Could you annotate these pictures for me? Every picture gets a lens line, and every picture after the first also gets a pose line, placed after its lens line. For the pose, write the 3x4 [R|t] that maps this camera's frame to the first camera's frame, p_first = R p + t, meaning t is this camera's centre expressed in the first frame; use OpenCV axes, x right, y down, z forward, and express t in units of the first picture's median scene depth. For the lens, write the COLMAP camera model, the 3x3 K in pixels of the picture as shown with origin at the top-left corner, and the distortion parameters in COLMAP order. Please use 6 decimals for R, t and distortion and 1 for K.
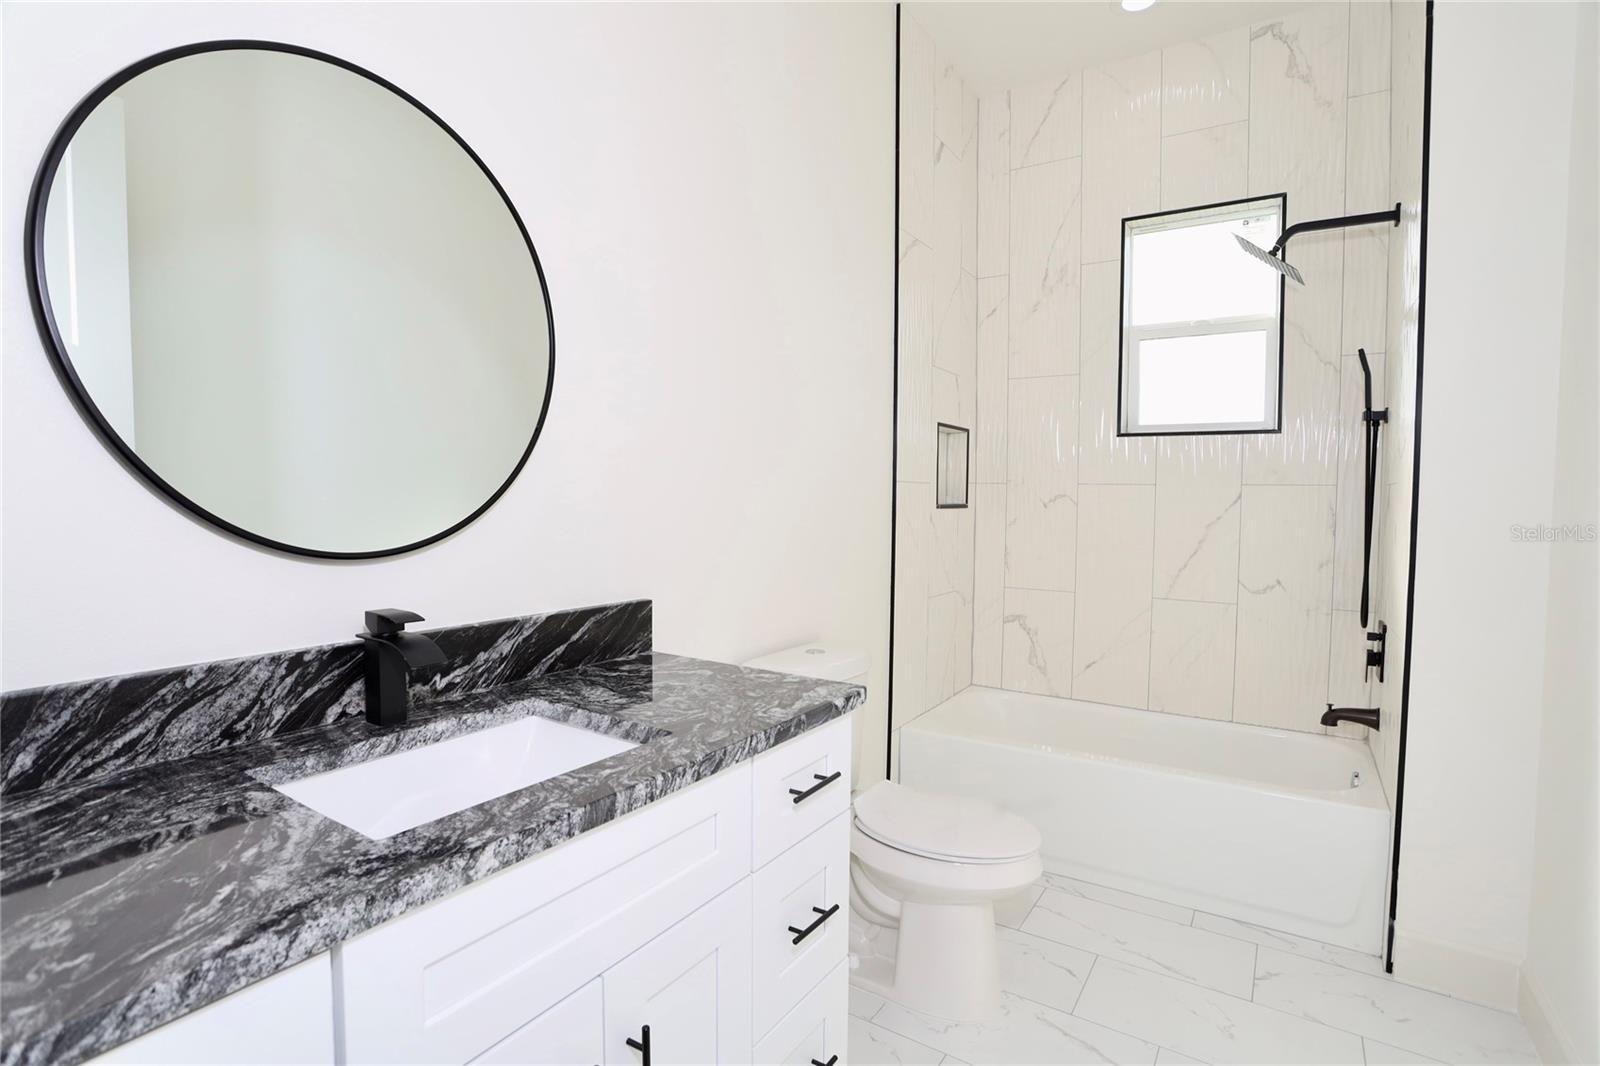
lens RADIAL K [[777.8, 0, 787.3], [0, 777.8, 527.8], [0, 0, 1]] dist [-0.074338, 0.033546]
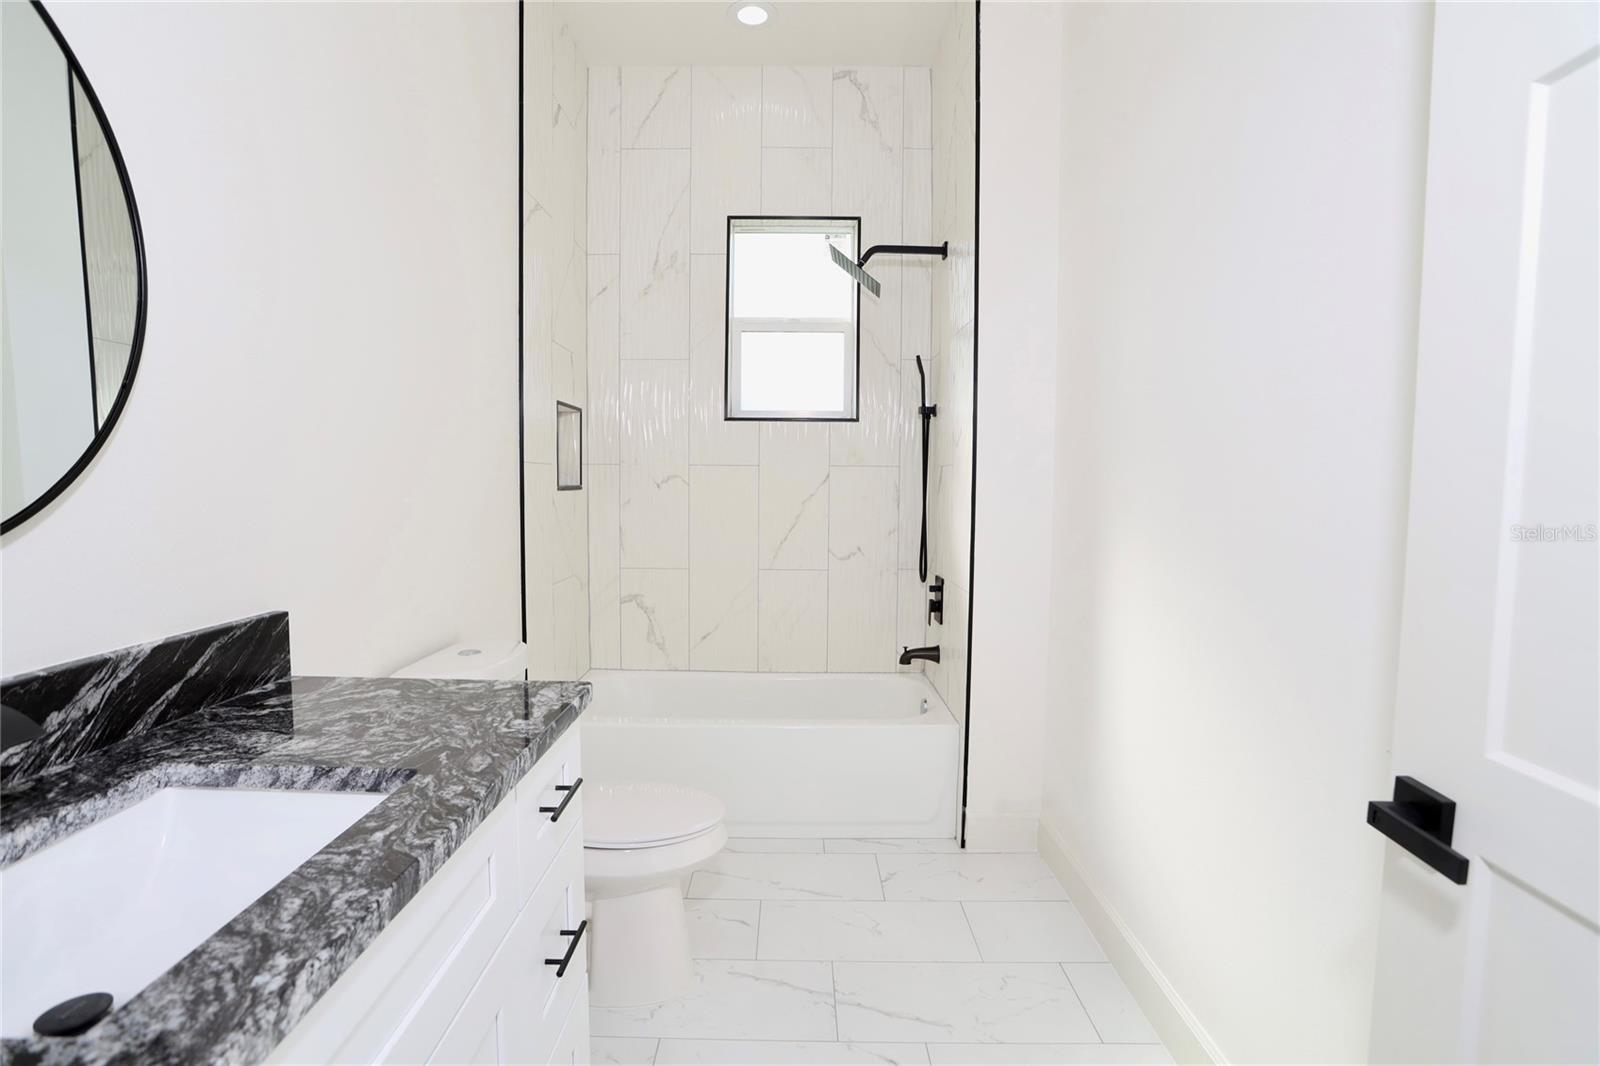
lens RADIAL K [[777.8, 0, 787.3], [0, 777.8, 527.8], [0, 0, 1]] dist [-0.074338, 0.033546]
pose [[0.836969, -0.038914, 0.545866, -0.190199], [0.025942, 0.999169, 0.031452, -0.003188], [-0.546636, -0.012163, 0.837282, 0.092679]]
